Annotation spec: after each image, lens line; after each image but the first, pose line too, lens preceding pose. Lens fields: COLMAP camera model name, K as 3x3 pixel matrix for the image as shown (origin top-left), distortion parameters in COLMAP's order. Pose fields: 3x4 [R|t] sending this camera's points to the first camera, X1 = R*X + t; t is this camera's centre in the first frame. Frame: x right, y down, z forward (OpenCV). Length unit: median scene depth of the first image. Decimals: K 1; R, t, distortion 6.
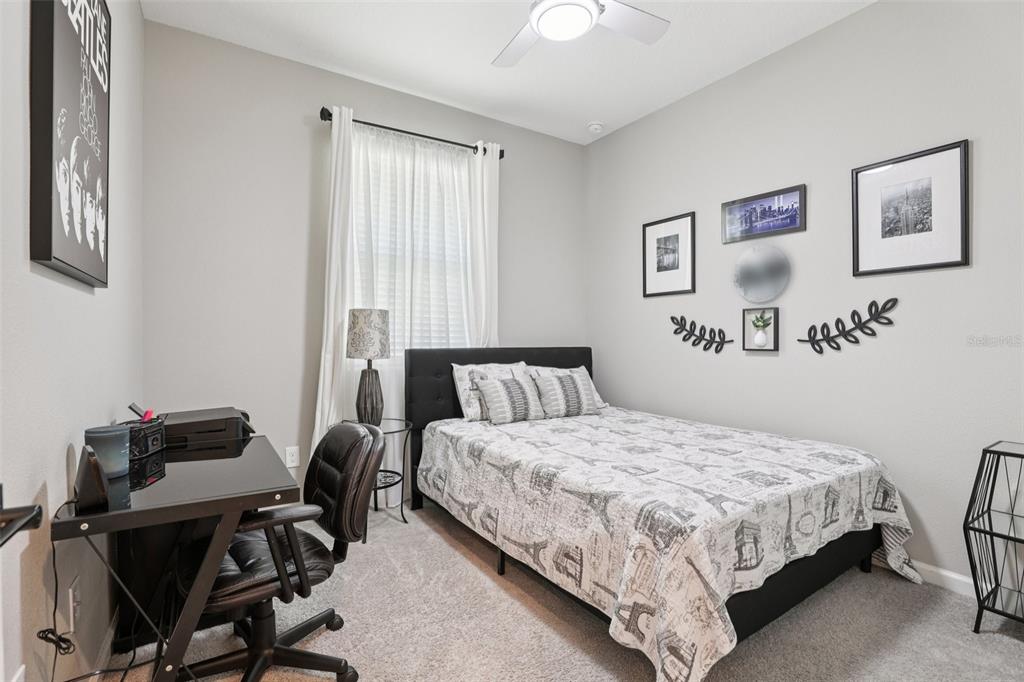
lens RADIAL K [[489.1, 0, 512.0], [0, 489.1, 341.0], [0, 0, 1]] dist [-0.000855, -0.000078]
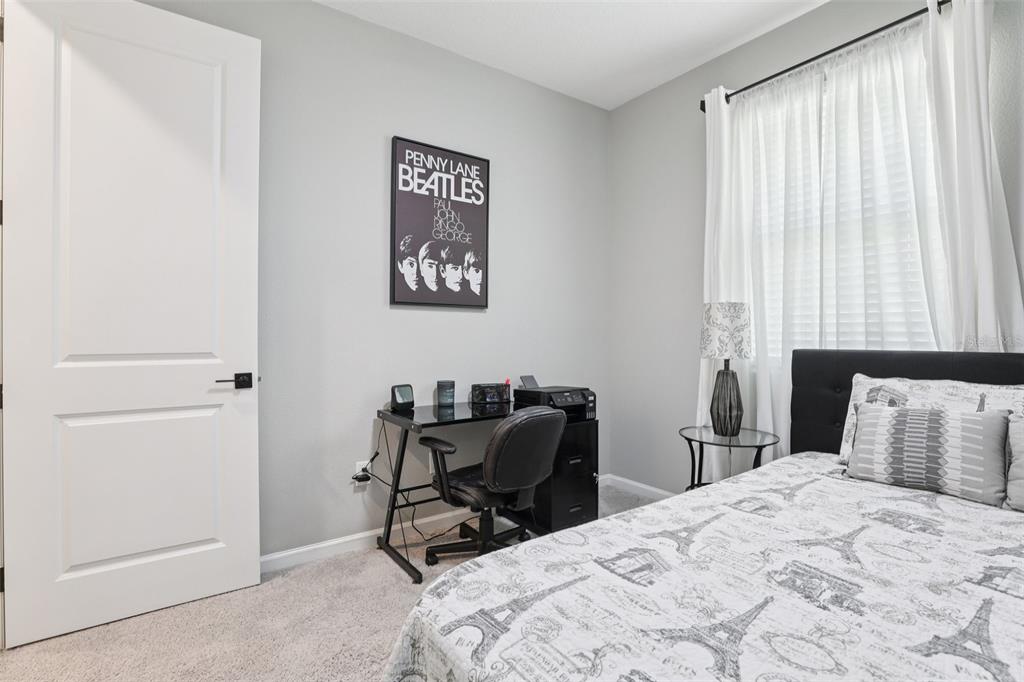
lens RADIAL K [[470.8, 0, 512.0], [0, 470.8, 341.0], [0, 0, 1]] dist [-0.017511, 0.000000]
pose [[0.036547, 0.010868, -0.999273, 0.522682], [-0.005349, 0.999929, 0.010680, -0.001614], [0.999318, 0.004955, 0.036603, 0.553825]]
